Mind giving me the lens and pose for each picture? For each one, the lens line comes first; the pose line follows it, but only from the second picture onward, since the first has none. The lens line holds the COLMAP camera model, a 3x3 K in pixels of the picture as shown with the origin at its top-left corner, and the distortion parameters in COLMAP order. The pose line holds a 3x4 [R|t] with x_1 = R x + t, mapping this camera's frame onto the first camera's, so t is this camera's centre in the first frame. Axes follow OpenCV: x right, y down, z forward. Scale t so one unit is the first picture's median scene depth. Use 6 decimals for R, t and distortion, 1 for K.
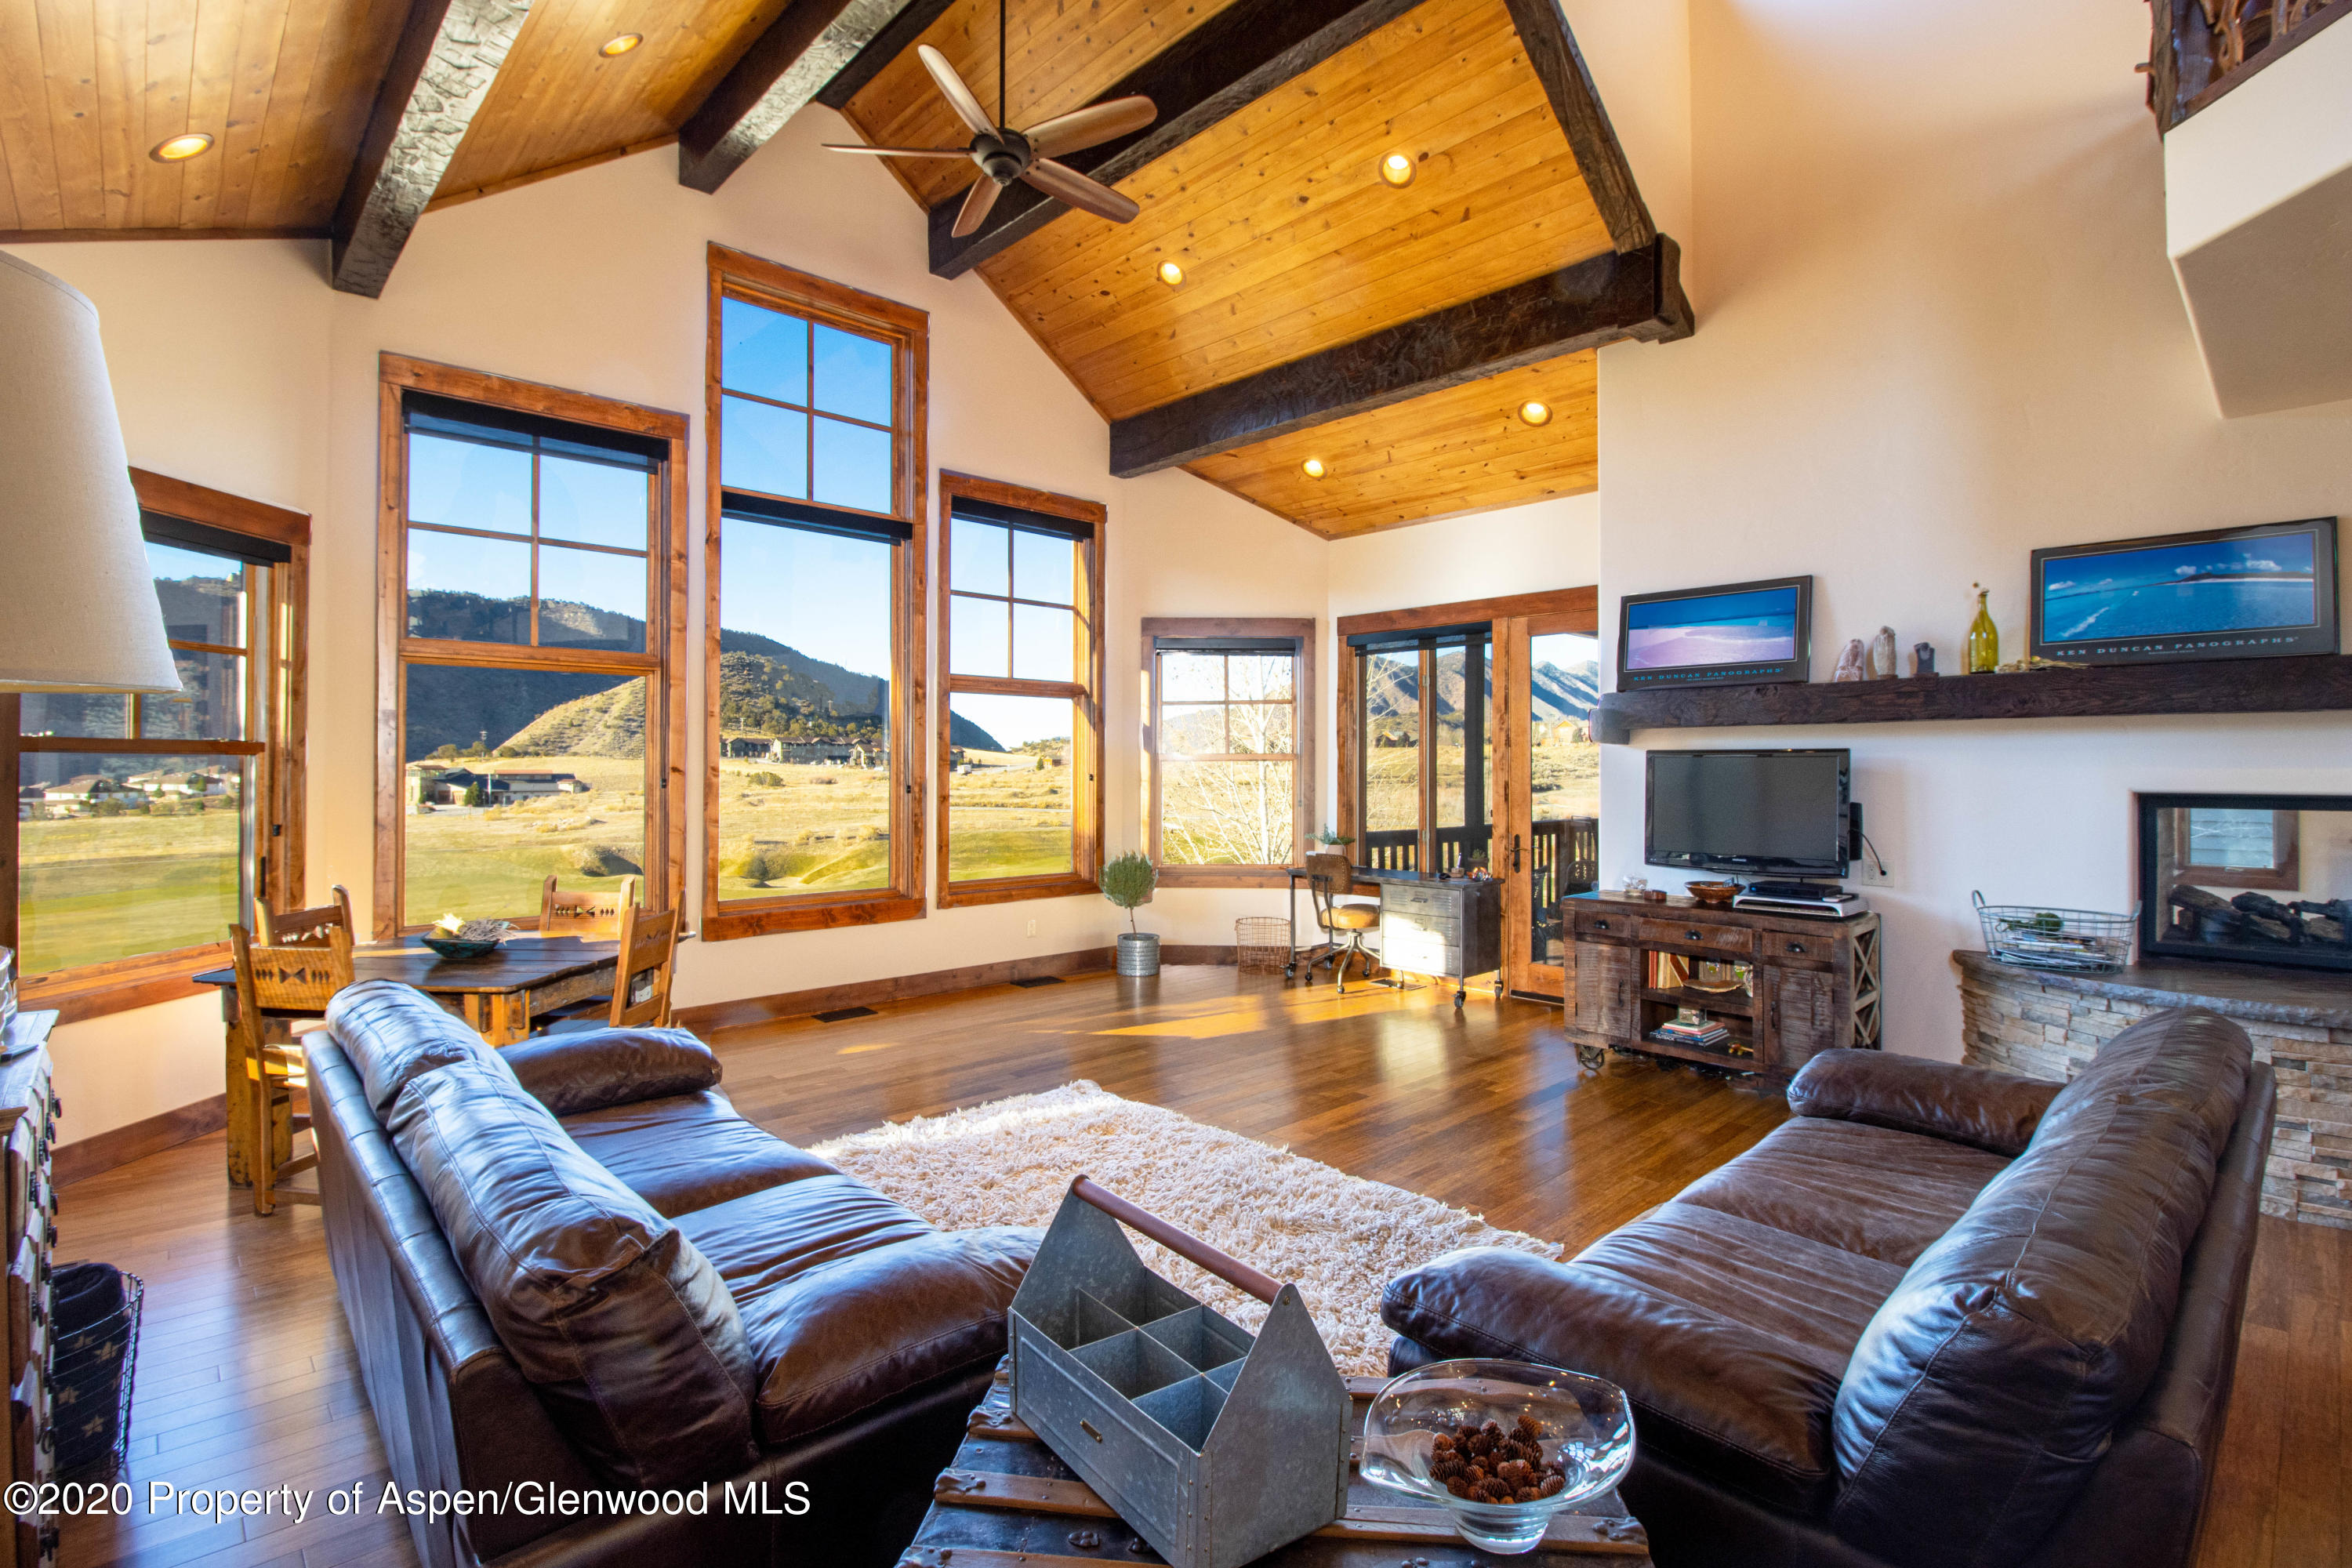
lens RADIAL K [[1113.0, 0, 1169.0], [0, 1113.0, 771.7], [0, 0, 1]] dist [-0.019480, -0.000552]
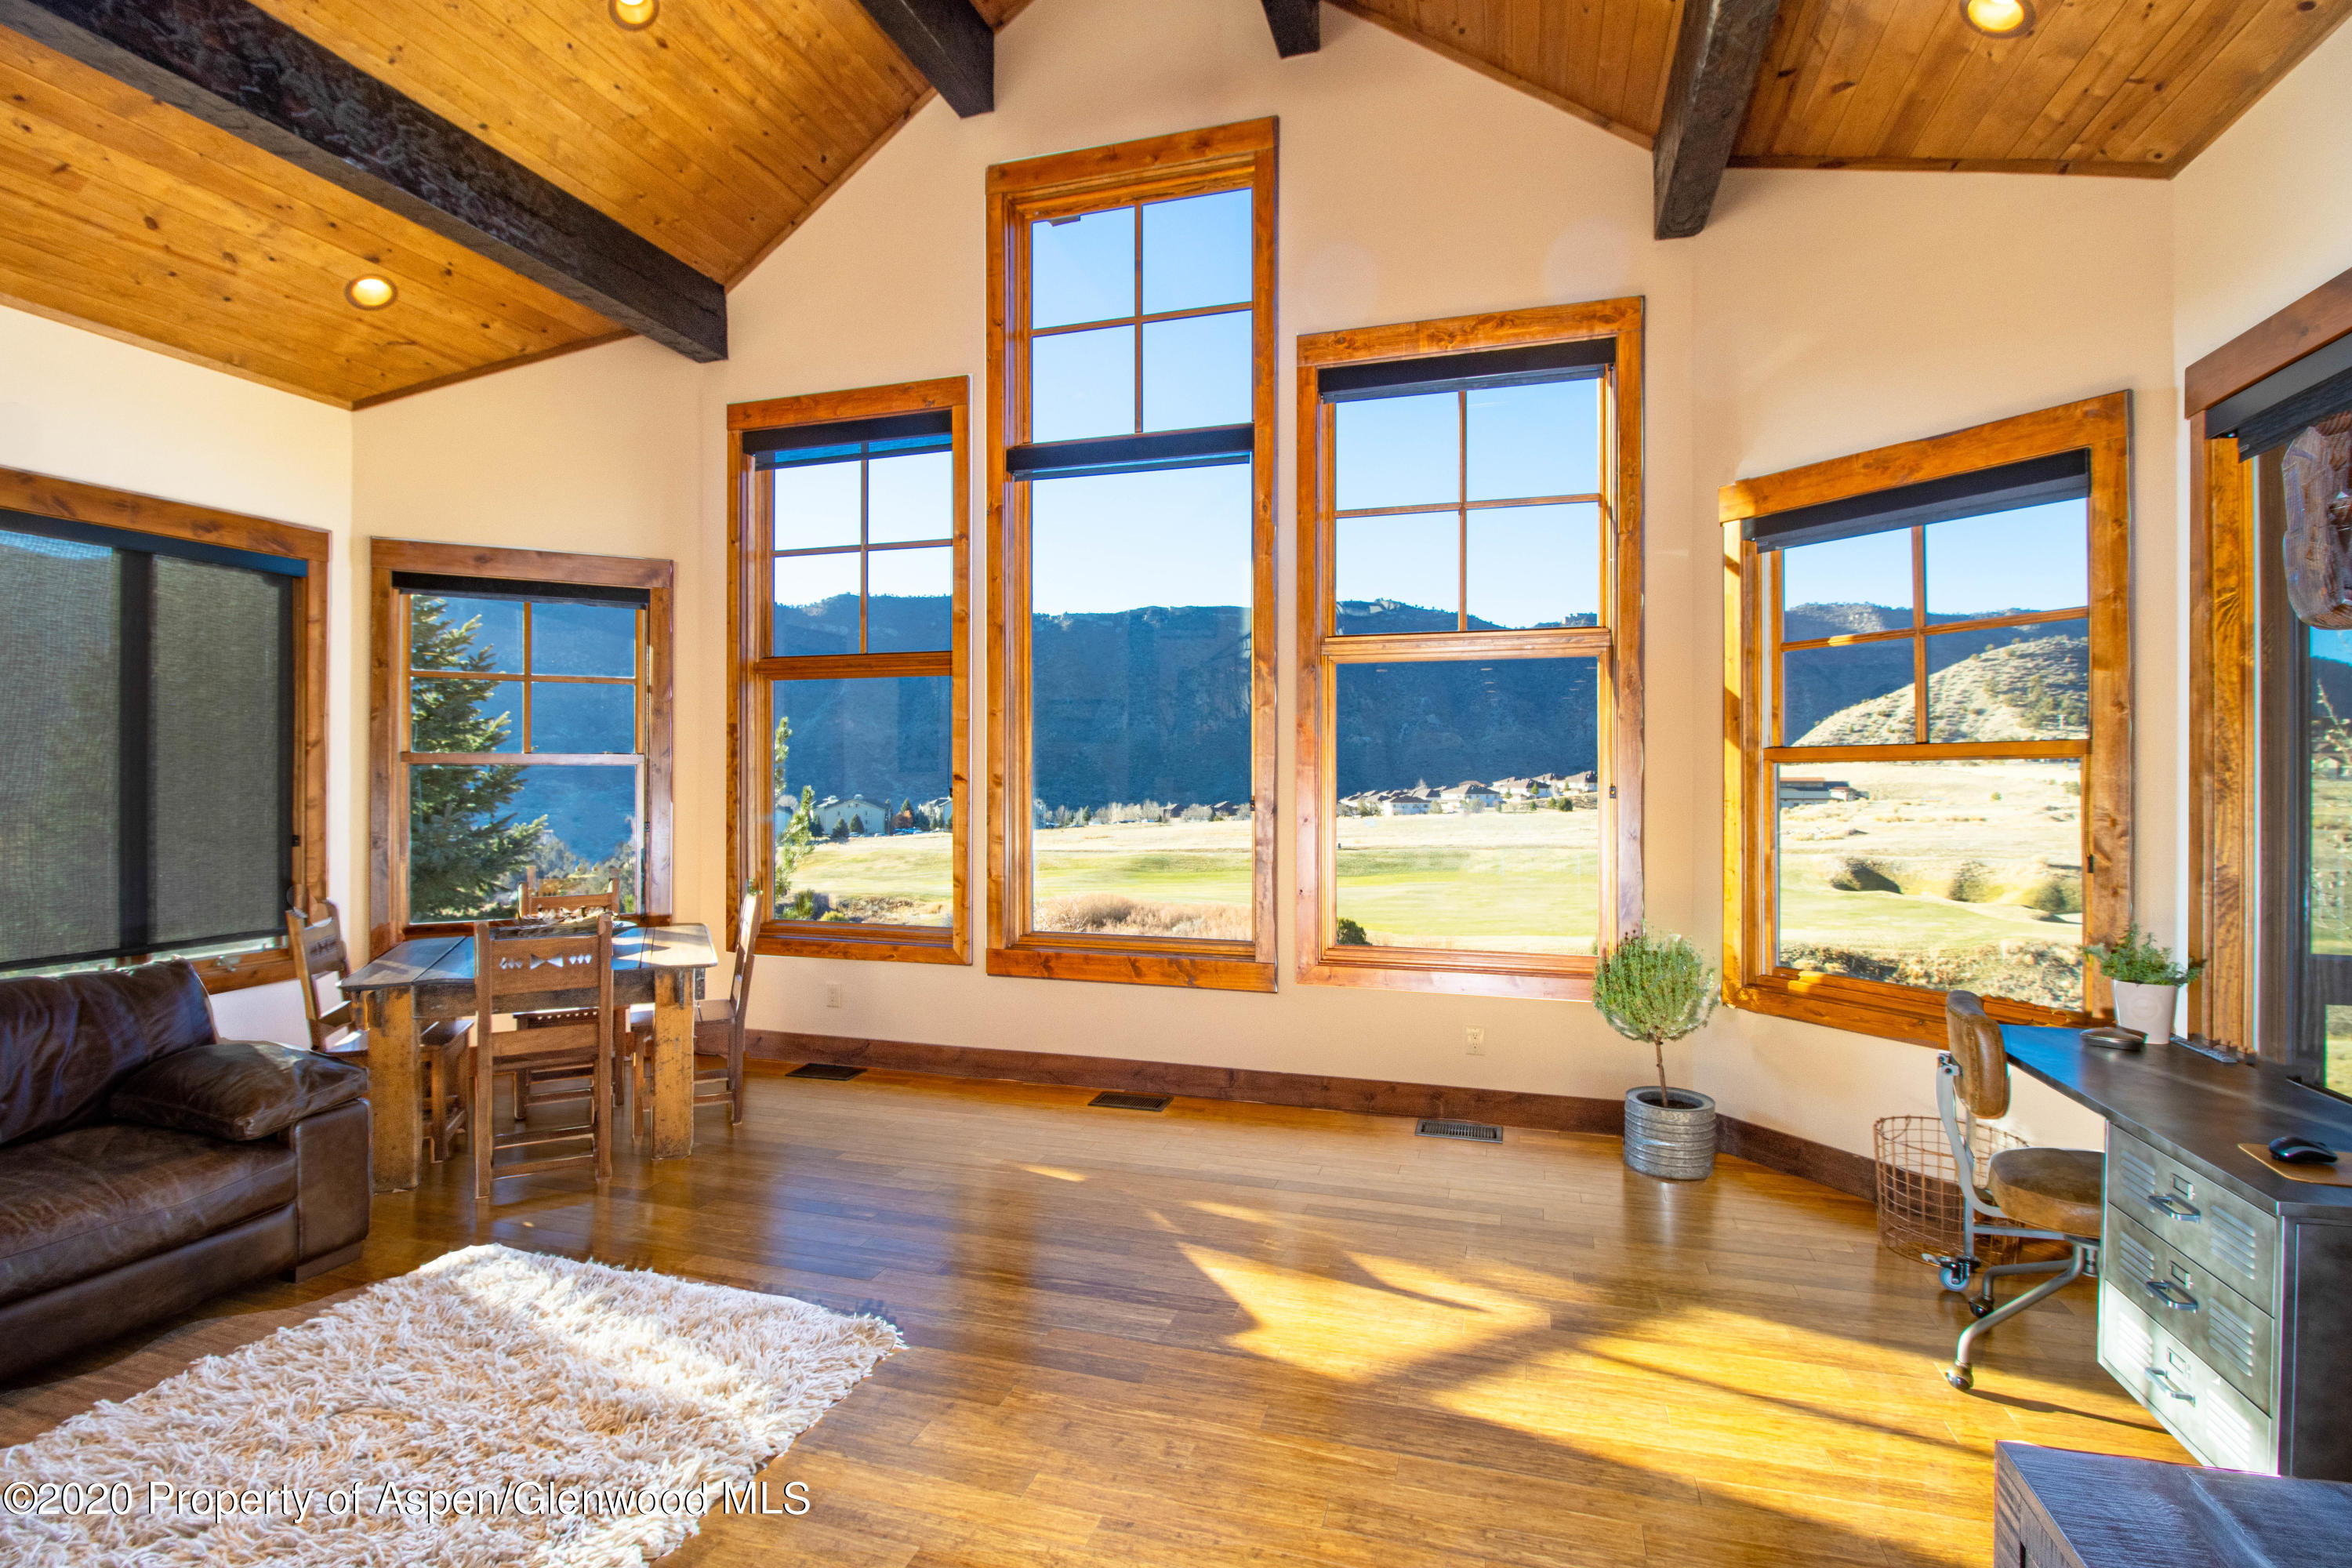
lens RADIAL K [[1113.0, 0, 1185.5], [0, 1113.0, 774.3], [0, 0, 1]] dist [-0.019480, -0.000552]
pose [[0.488130, -0.001034, -0.872770, 0.345988], [-0.002675, 0.999993, -0.002681, -0.001716], [0.872767, 0.003643, 0.488124, 0.597153]]
